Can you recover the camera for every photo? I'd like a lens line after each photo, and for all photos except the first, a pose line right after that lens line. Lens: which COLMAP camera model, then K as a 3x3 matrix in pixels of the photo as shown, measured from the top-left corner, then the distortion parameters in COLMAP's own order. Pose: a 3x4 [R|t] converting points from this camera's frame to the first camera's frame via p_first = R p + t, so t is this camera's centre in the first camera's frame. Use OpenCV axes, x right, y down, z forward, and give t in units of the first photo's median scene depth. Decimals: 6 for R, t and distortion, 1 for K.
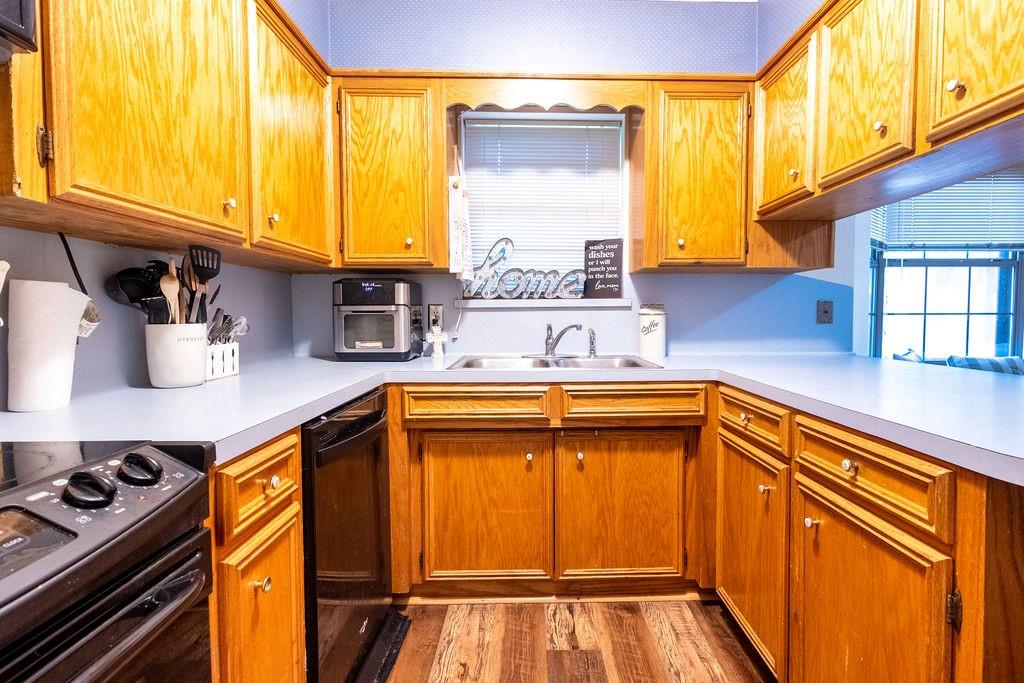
lens RADIAL K [[492.4, 0, 533.2], [0, 492.4, 337.5], [0, 0, 1]] dist [0.013115, 0.000196]
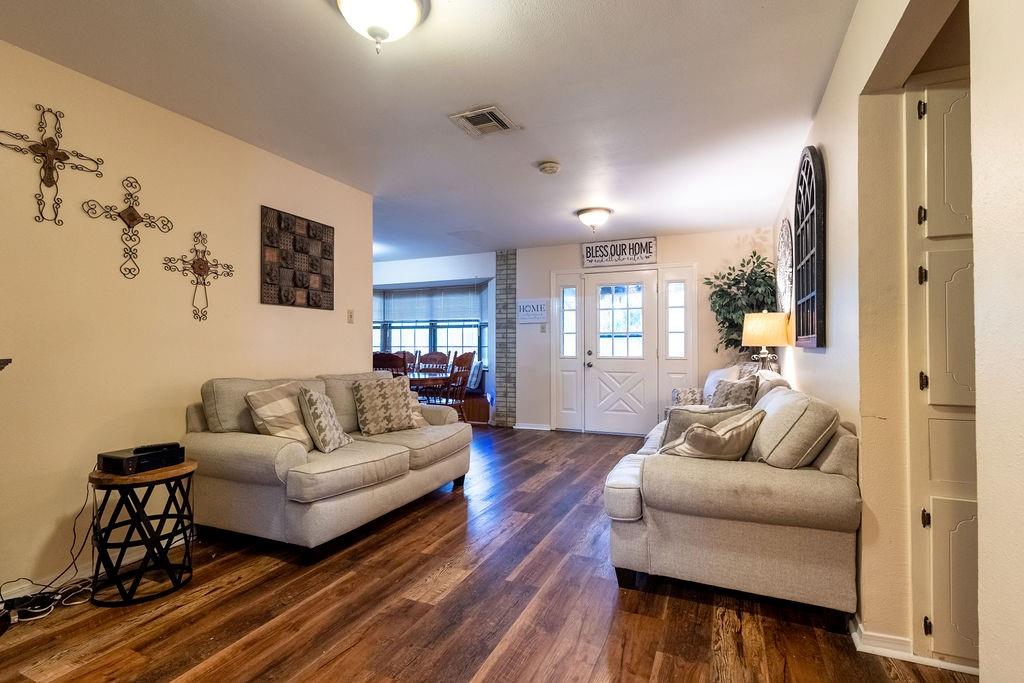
lens RADIAL K [[492.4, 0, 512.6], [0, 492.4, 342.9], [0, 0, 1]] dist [0.013115, 0.000196]
pose [[0.900697, -0.001643, -0.434445, 4.046770], [-0.023547, 0.998338, -0.052593, 0.112457], [0.433809, 0.057600, 0.899162, -2.140722]]
